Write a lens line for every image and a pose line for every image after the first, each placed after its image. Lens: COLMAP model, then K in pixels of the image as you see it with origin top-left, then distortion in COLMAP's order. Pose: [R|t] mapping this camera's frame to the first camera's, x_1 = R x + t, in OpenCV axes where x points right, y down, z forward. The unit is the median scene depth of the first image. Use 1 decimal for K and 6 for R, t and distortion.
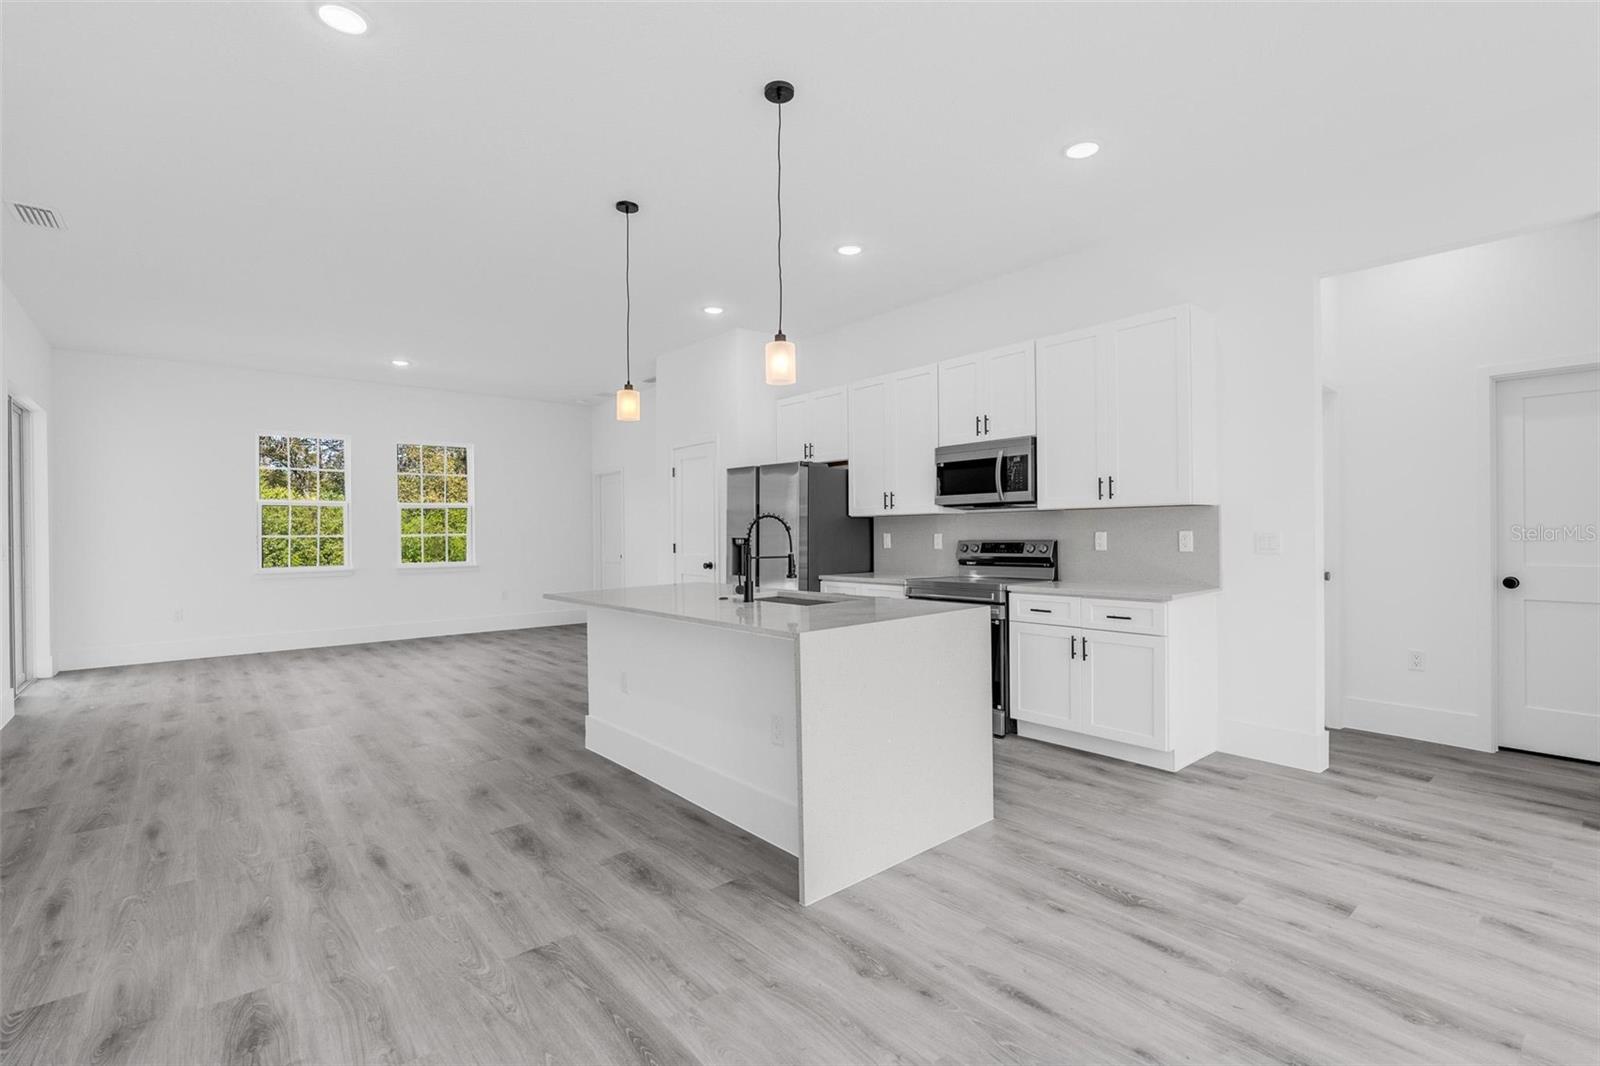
lens RADIAL K [[723.6, 0, 795.3], [0, 723.6, 538.4], [0, 0, 1]] dist [-0.009509, 0.002949]
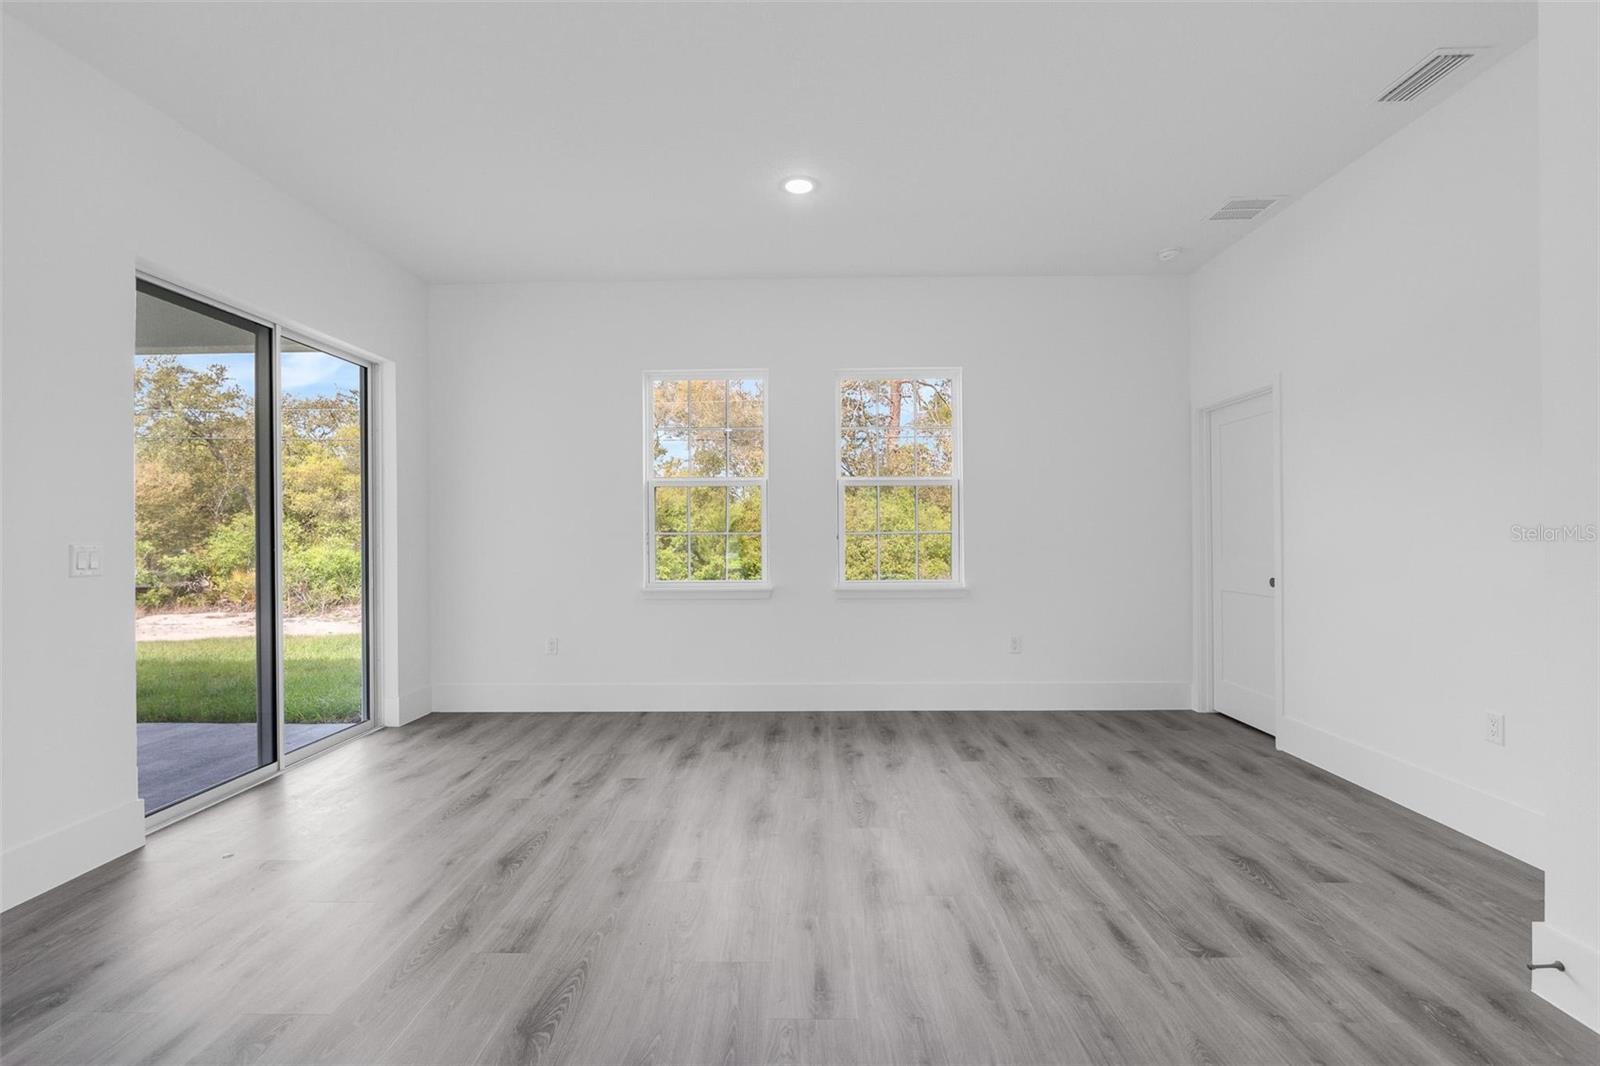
lens RADIAL K [[723.6, 0, 796.3], [0, 723.6, 531.2], [0, 0, 1]] dist [-0.009509, 0.002949]
pose [[0.755758, 0.003586, -0.654842, -0.370349], [-0.006118, 0.999980, -0.001584, -0.005027], [0.654823, 0.005203, 0.755765, 1.040616]]
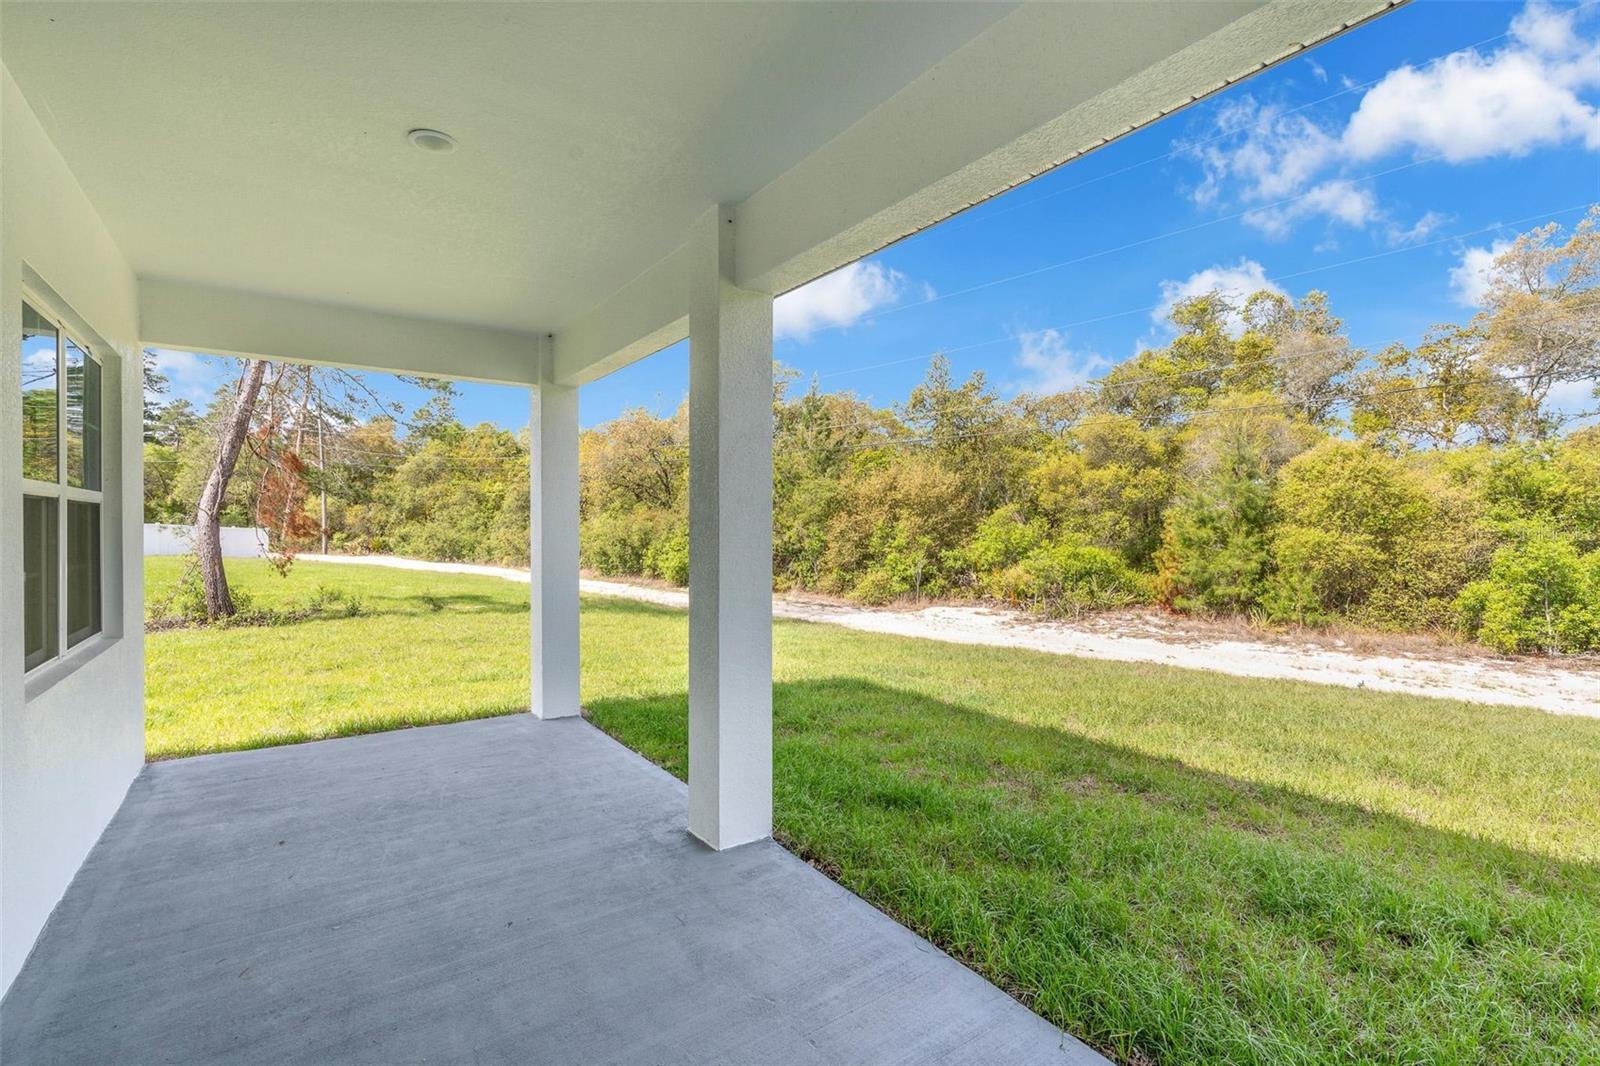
lens RADIAL K [[706.7, 0, 780.0], [0, 706.7, 532.2], [0, 0, 1]] dist [-0.006277, 0.000592]
pose [[-0.083755, 0.017334, -0.996336, -1.383509], [-0.011088, 0.999771, 0.018325, -0.044415], [0.996425, 0.012582, -0.083543, 1.140037]]
